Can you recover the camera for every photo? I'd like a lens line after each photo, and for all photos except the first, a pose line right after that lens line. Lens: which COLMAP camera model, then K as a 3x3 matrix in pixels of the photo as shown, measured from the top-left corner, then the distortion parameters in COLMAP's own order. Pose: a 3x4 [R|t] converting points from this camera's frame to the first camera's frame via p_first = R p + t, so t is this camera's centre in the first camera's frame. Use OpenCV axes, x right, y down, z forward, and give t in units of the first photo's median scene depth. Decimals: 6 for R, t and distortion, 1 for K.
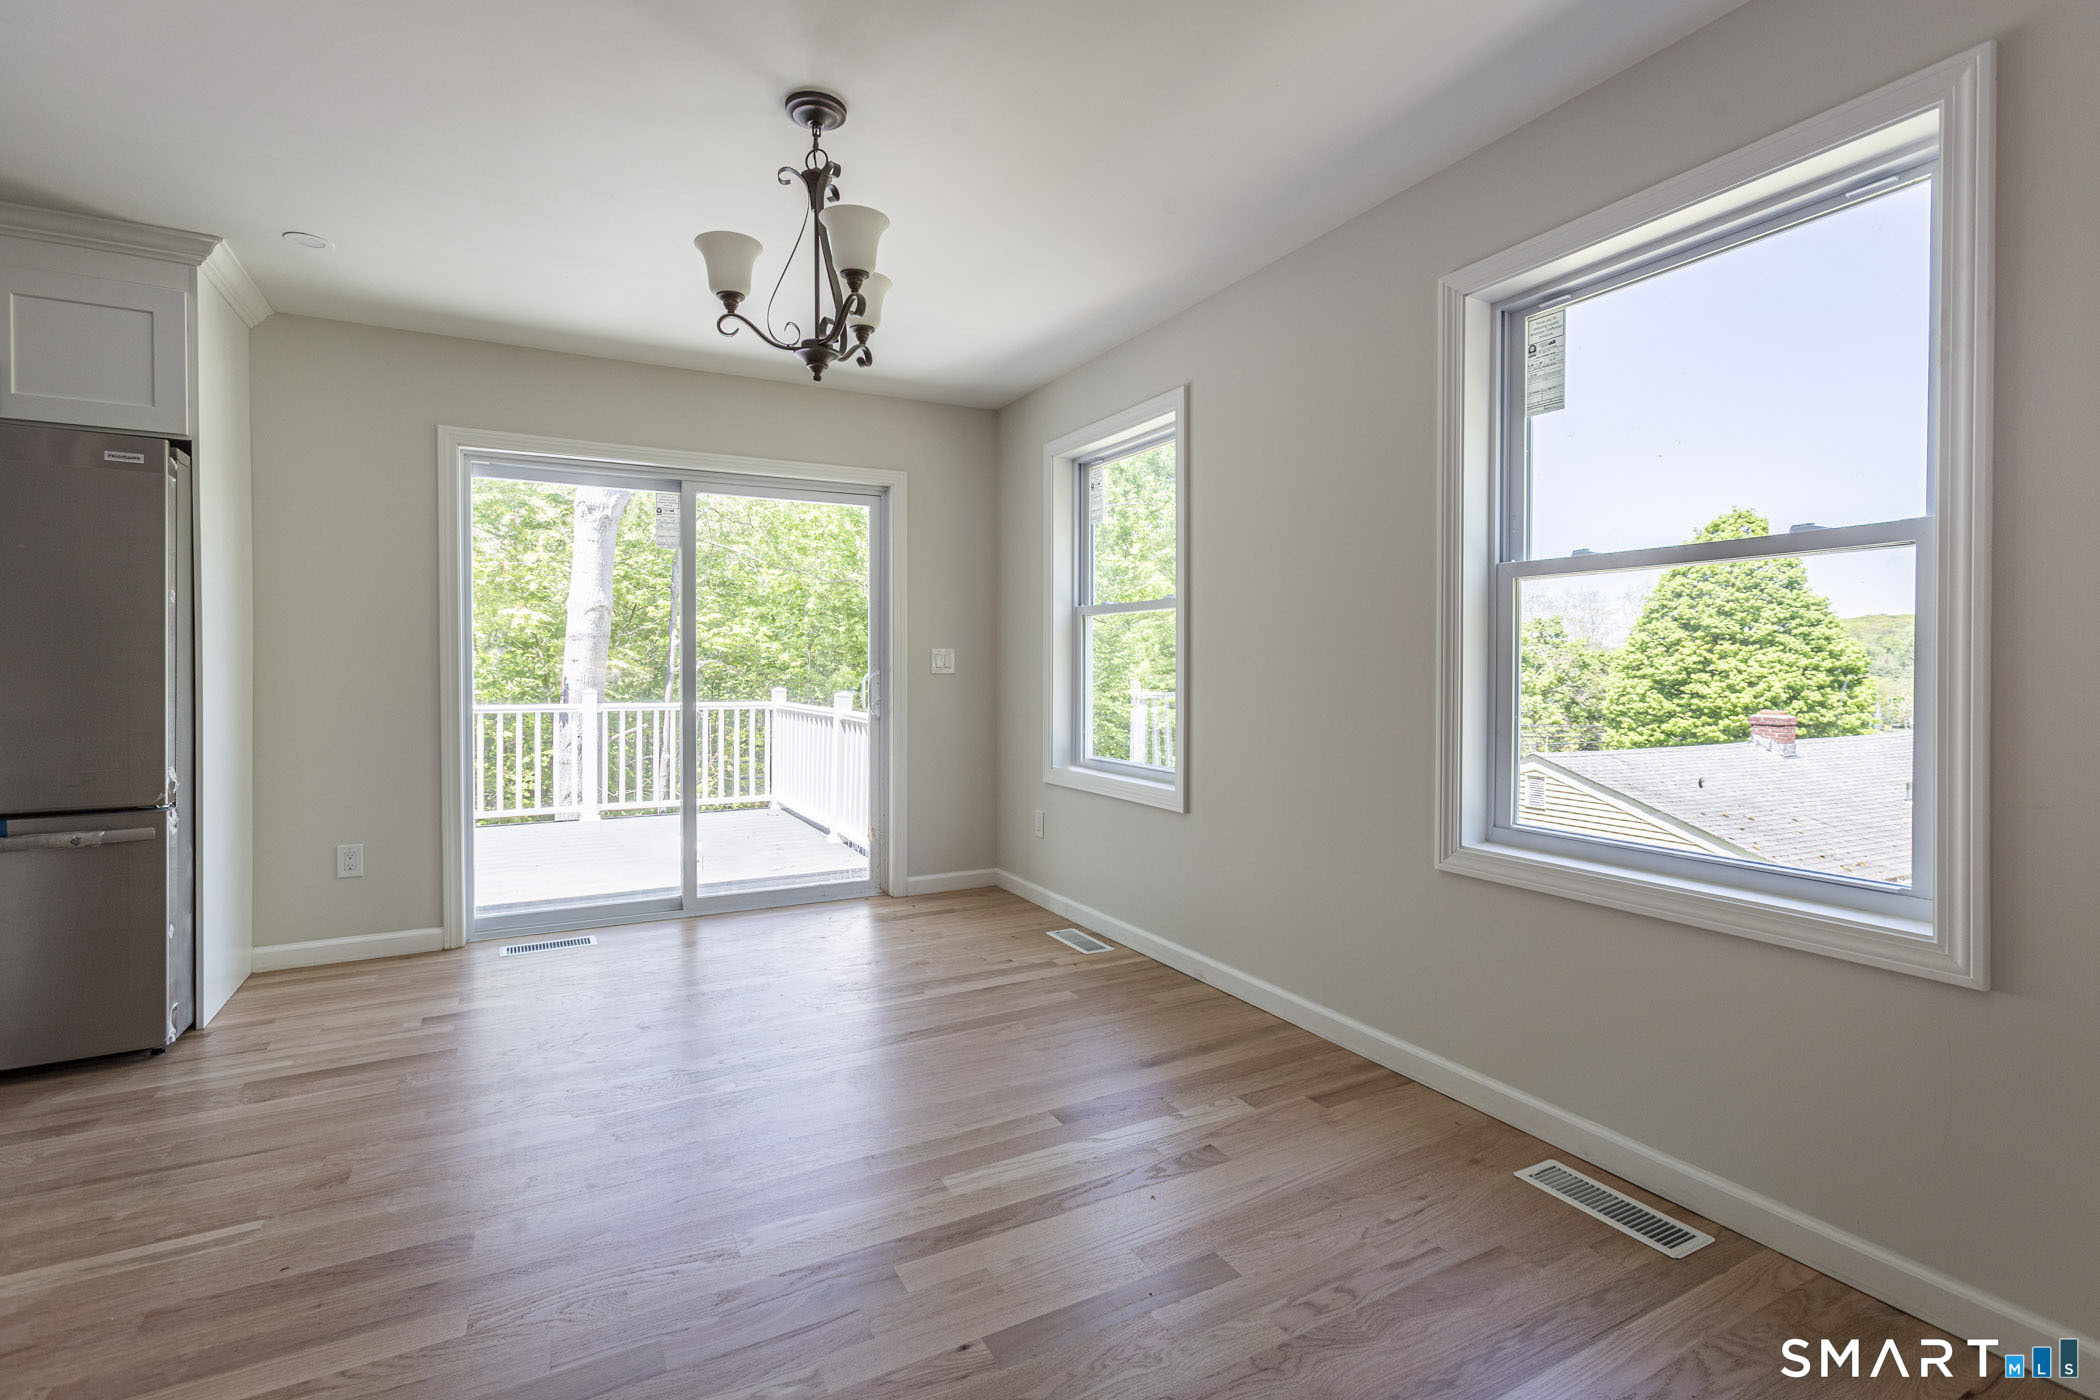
lens RADIAL K [[951.4, 0, 1041.5], [0, 951.4, 680.2], [0, 0, 1]] dist [-0.005438, 0.006593]
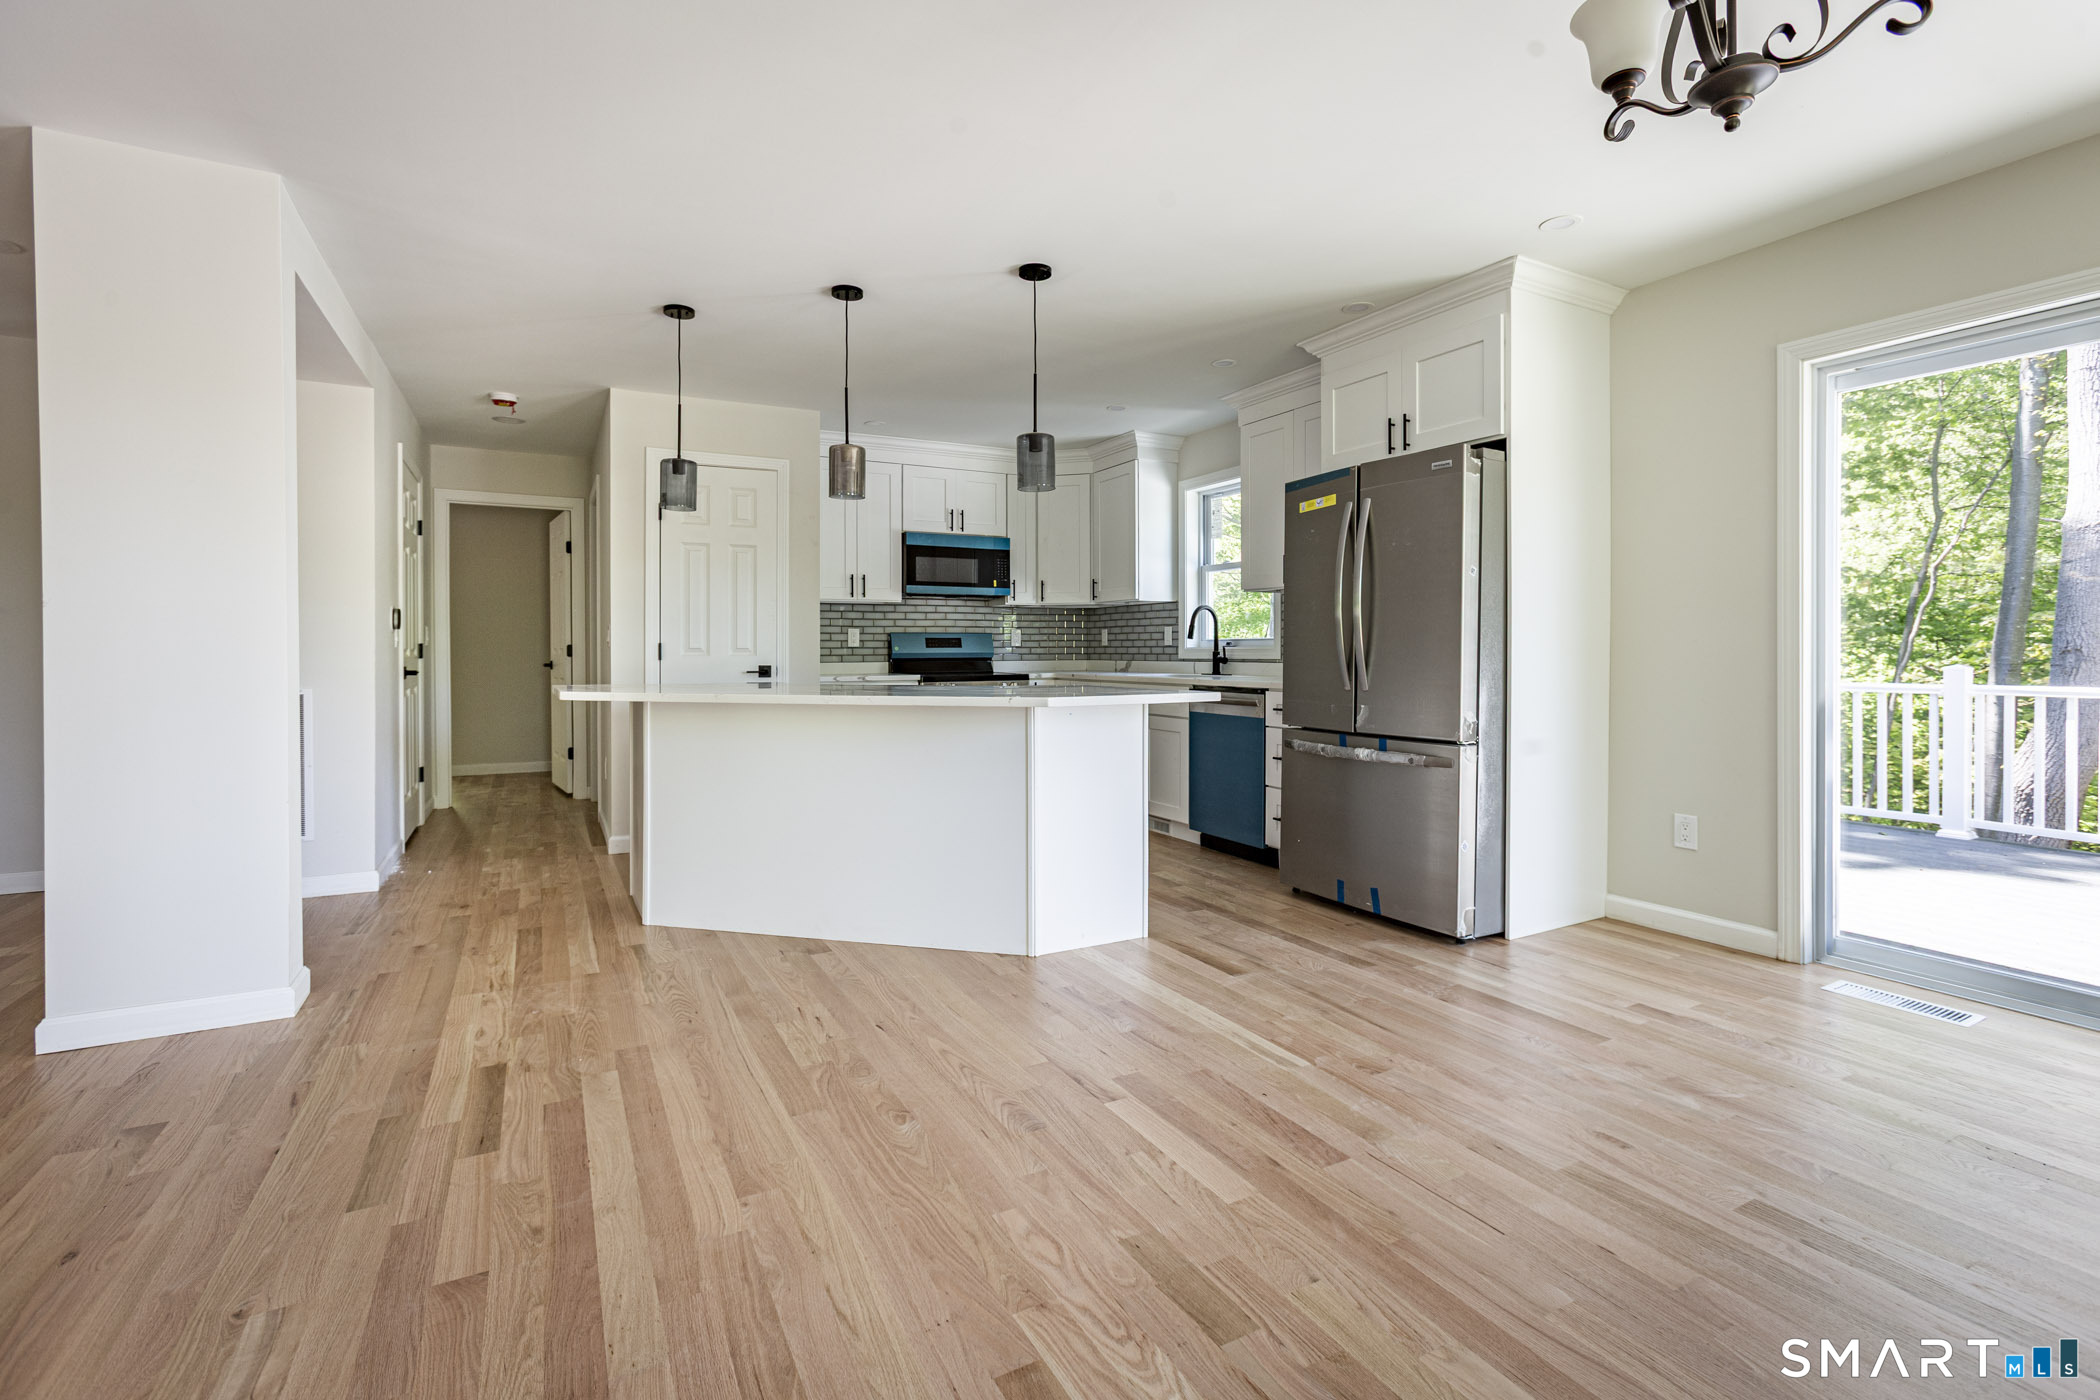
lens RADIAL K [[951.4, 0, 1050.5], [0, 951.4, 667.9], [0, 0, 1]] dist [-0.005438, 0.006593]
pose [[0.003784, 0.018280, -0.999826, 0.303956], [-0.013531, 0.999742, 0.018227, 0.019115], [0.999901, 0.013459, 0.004030, 0.460645]]
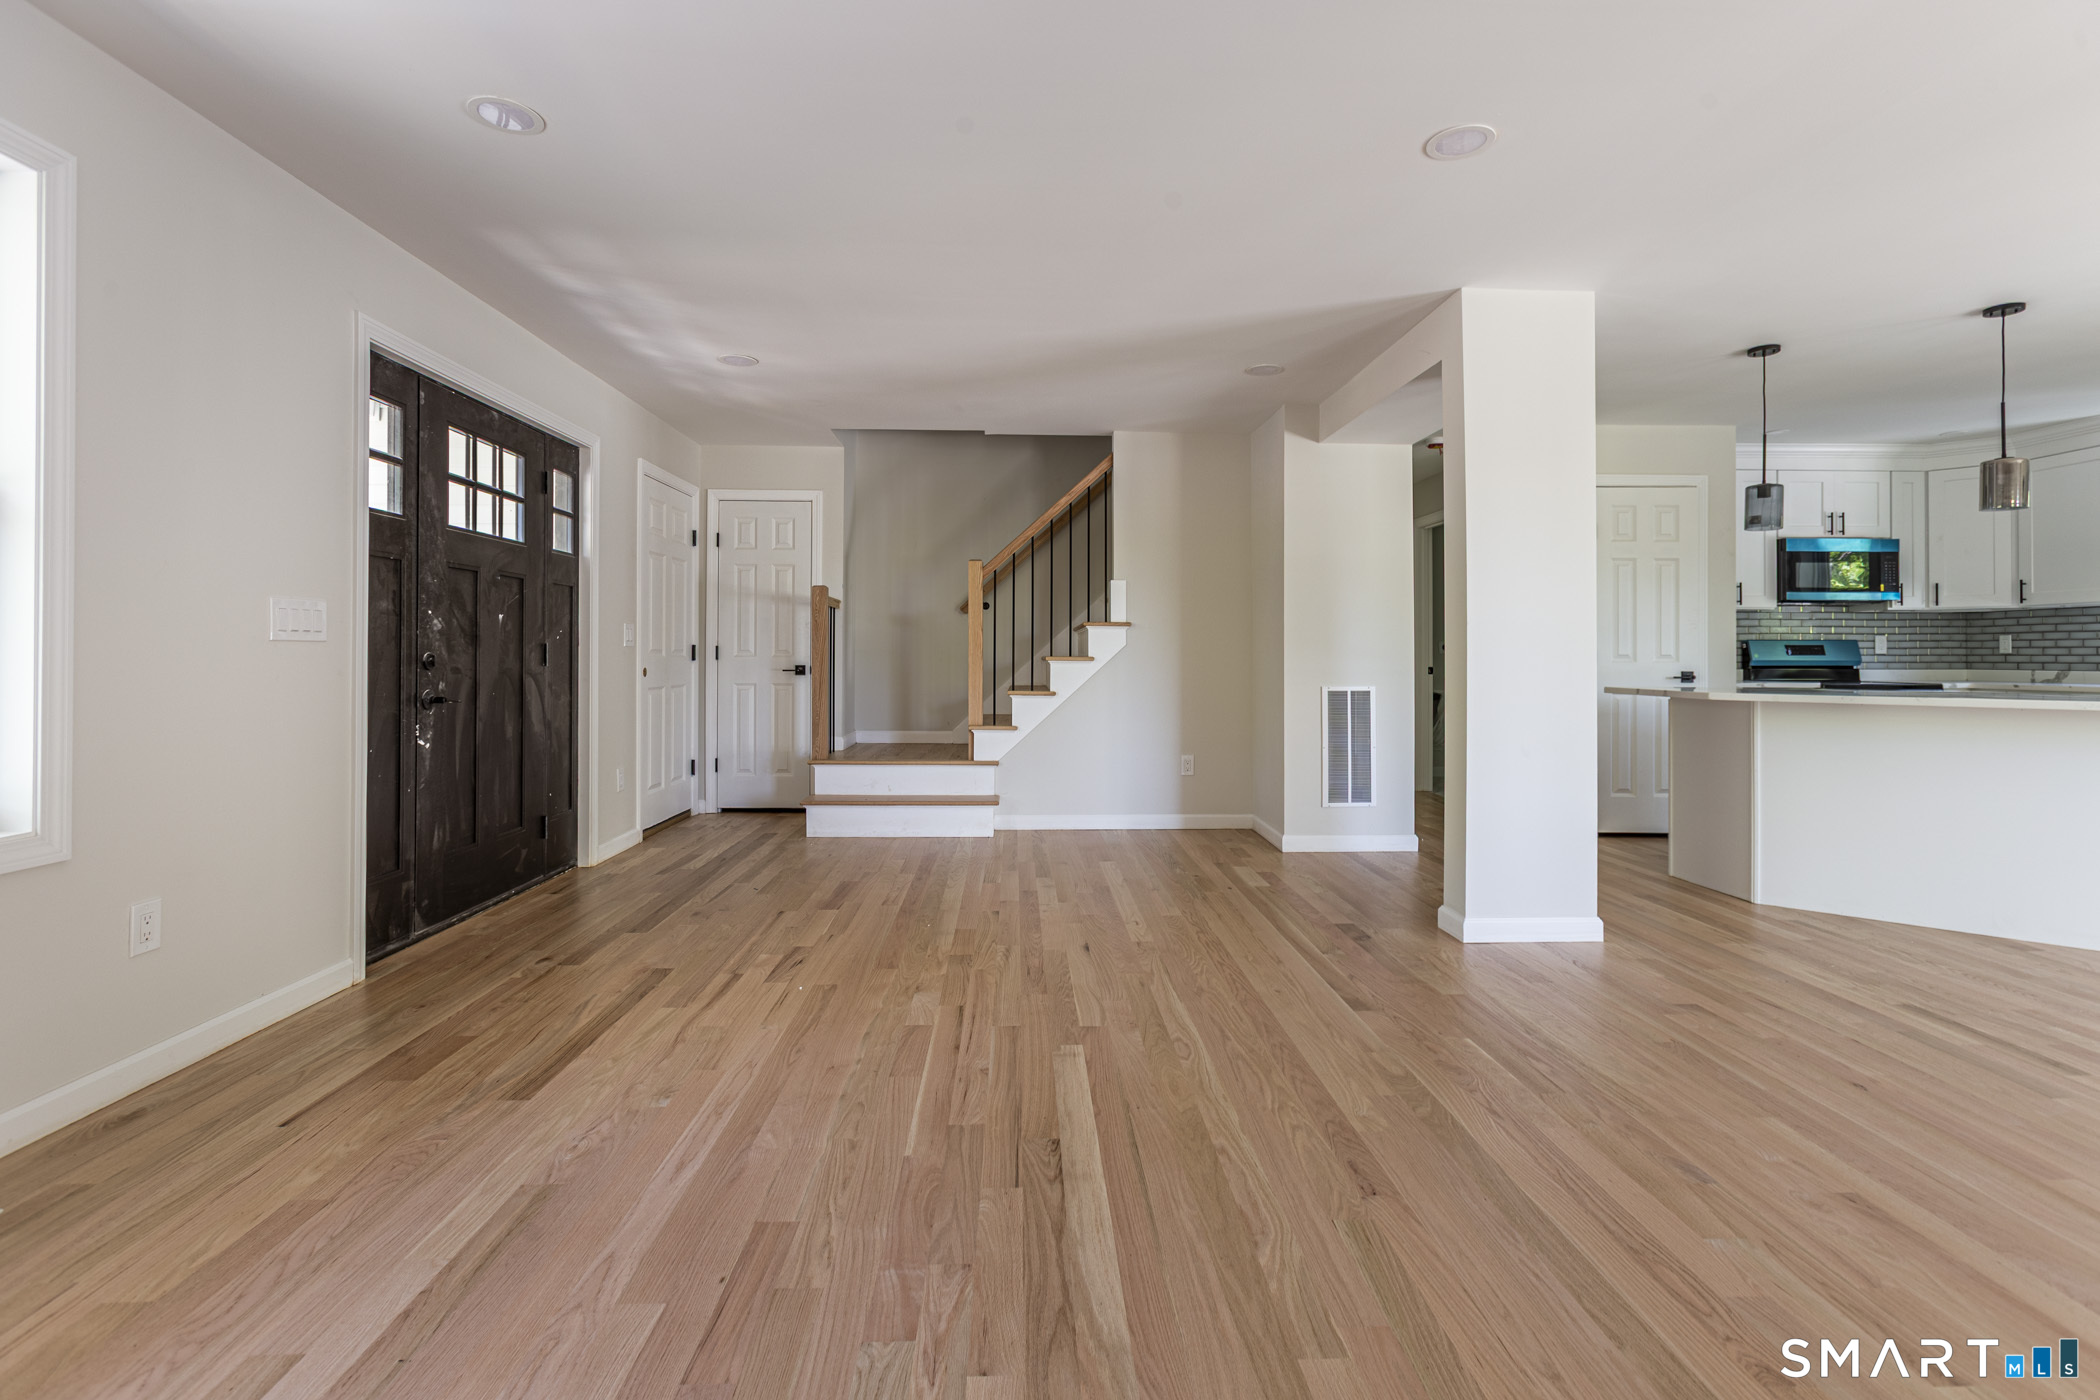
lens RADIAL K [[951.4, 0, 1057.6], [0, 951.4, 635.7], [0, 0, 1]] dist [-0.005438, 0.006593]
pose [[-0.433101, -0.022900, -0.901054, 0.785005], [-0.015936, 0.999715, -0.017748, 0.038020], [0.901204, 0.006672, -0.433343, -0.445415]]
